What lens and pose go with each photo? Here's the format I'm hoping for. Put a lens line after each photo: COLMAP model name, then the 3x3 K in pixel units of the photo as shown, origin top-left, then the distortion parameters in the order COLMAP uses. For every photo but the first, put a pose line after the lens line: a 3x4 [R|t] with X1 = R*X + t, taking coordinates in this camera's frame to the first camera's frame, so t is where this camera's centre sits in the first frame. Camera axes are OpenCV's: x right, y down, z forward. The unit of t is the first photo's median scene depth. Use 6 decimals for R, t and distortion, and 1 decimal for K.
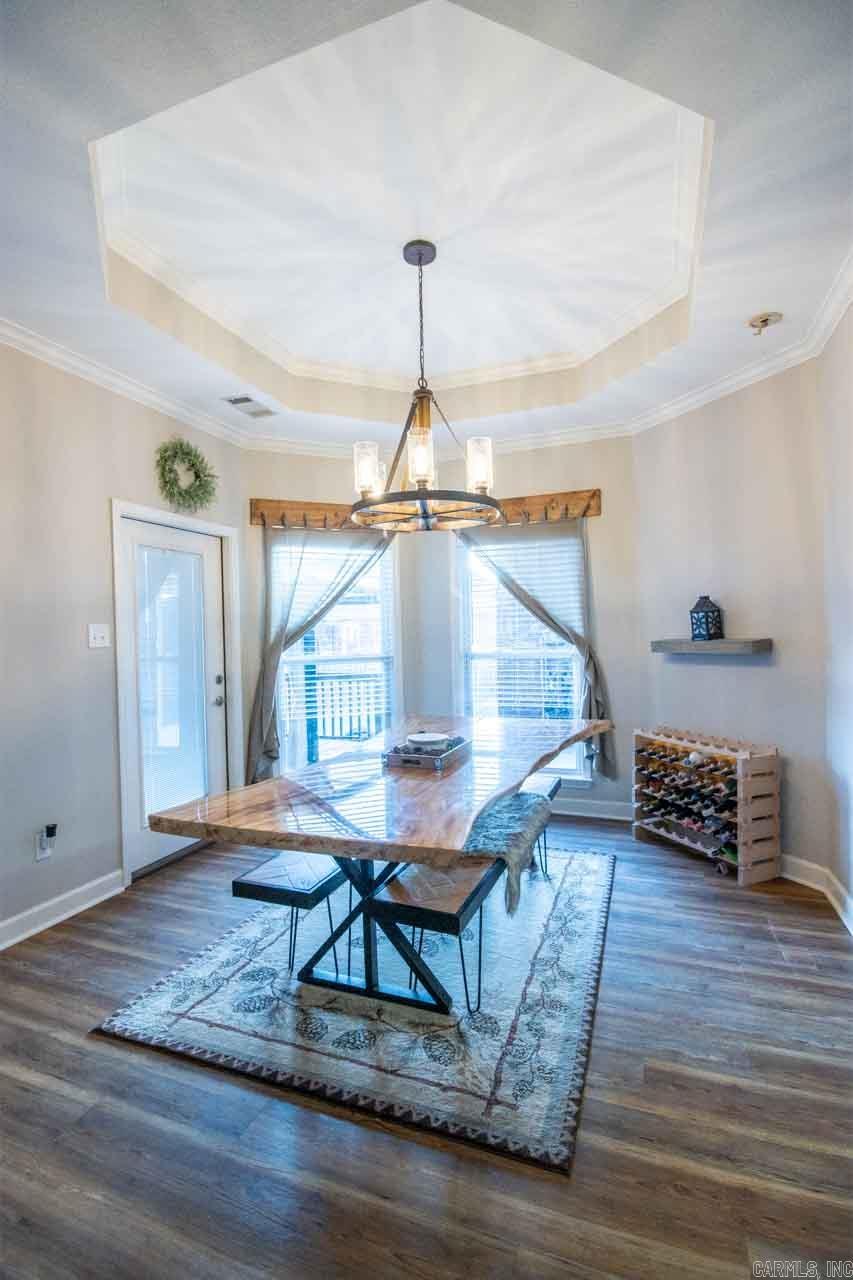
lens RADIAL K [[595.2, 0, 418.0], [0, 595.2, 638.9], [0, 0, 1]] dist [0.003695, -0.014507]
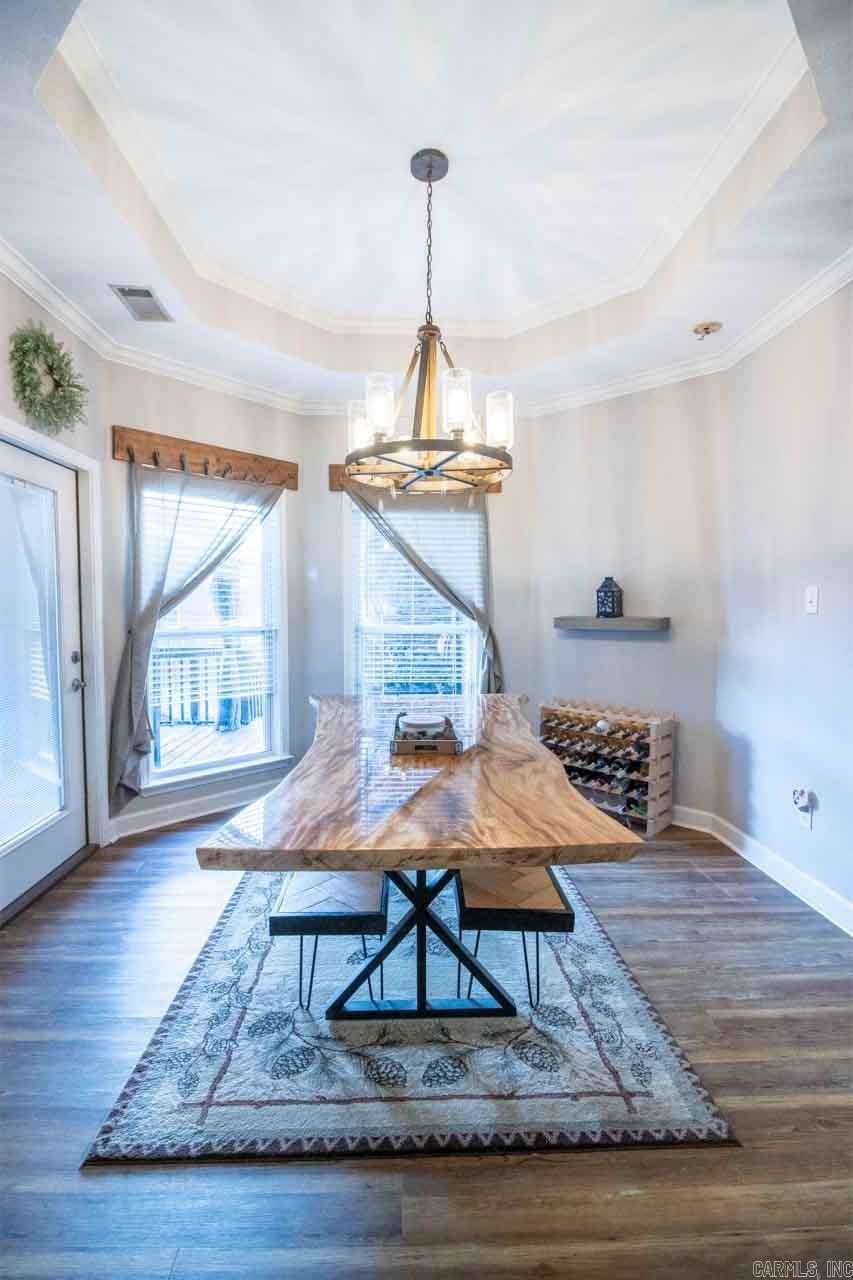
lens RADIAL K [[595.2, 0, 418.0], [0, 595.2, 638.9], [0, 0, 1]] dist [0.003695, -0.014507]
pose [[0.917050, 0.004644, 0.398745, -0.299950], [-0.021405, 0.999064, 0.037593, 0.008262], [-0.398197, -0.043010, 0.916291, 0.153542]]
